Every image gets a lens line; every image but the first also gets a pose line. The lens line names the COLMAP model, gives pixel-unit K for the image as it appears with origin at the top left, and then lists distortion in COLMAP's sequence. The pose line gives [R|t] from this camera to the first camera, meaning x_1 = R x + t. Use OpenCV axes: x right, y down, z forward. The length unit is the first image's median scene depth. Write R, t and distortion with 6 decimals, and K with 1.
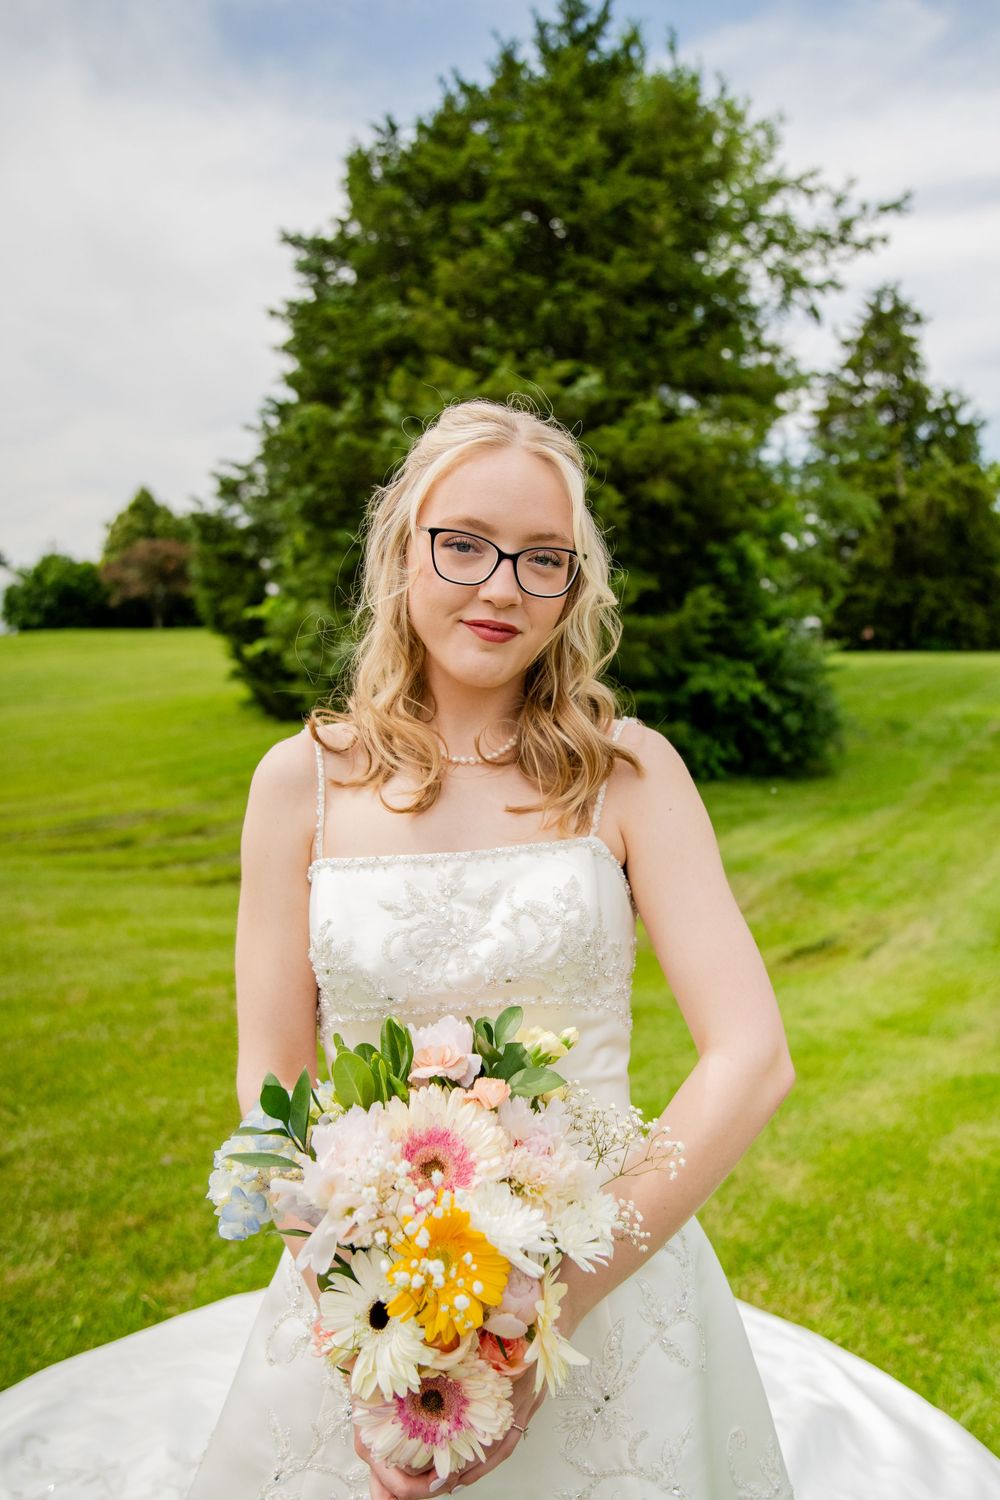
lens RADIAL K [[1248.1, 0, 522.5], [0, 1248.1, 771.3], [0, 0, 1]] dist [-0.068184, -0.000911]
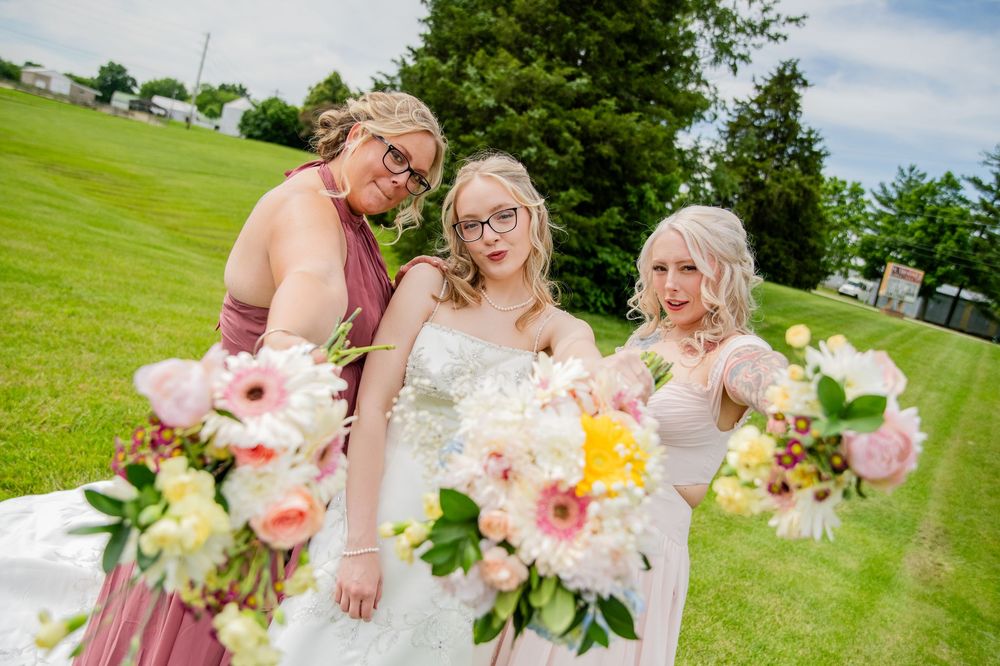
lens RADIAL K [[807.7, 0, 485.3], [0, 807.7, 330.4], [0, 0, 1]] dist [-0.121645, 0.102891]
pose [[0.967591, 0.247821, -0.048494, 0.061492], [-0.245213, 0.967967, 0.053952, 0.007138], [0.060311, -0.040312, 0.997365, -0.168928]]
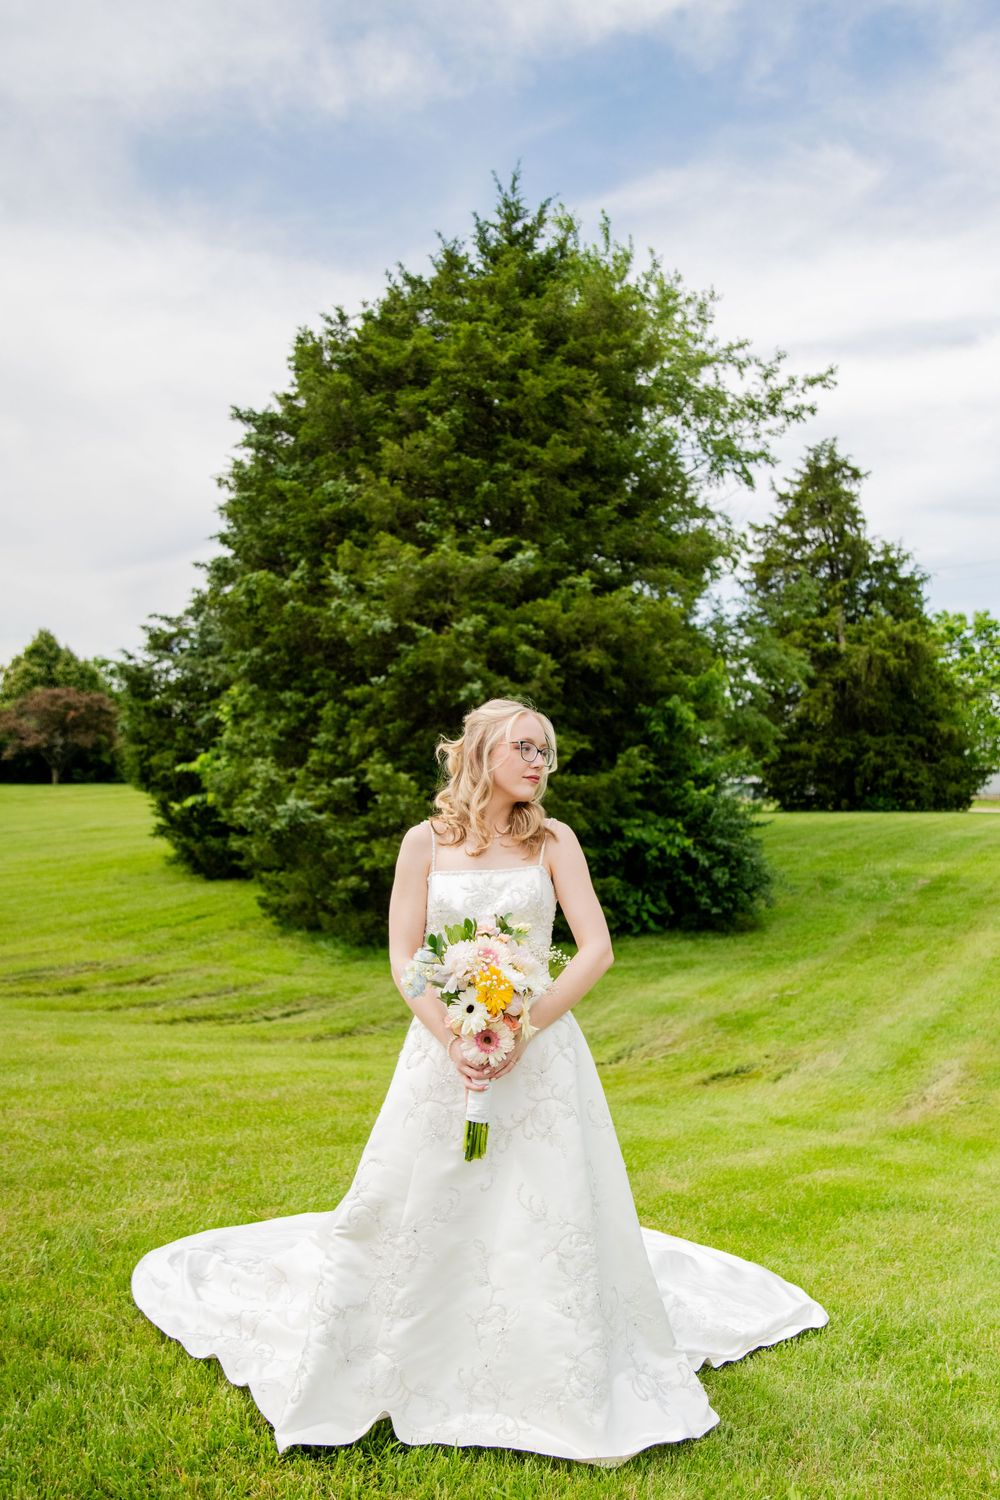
lens RADIAL K [[1518.3, 0, 500.0], [0, 1518.3, 750.0], [0, 0, 1]] dist [-0.074324, 0.003078]
pose [[0.999132, 0.006607, 0.041127, -0.019888], [-0.000951, 0.990702, -0.136048, 0.027923], [-0.041643, 0.135891, 0.989848, -0.257660]]
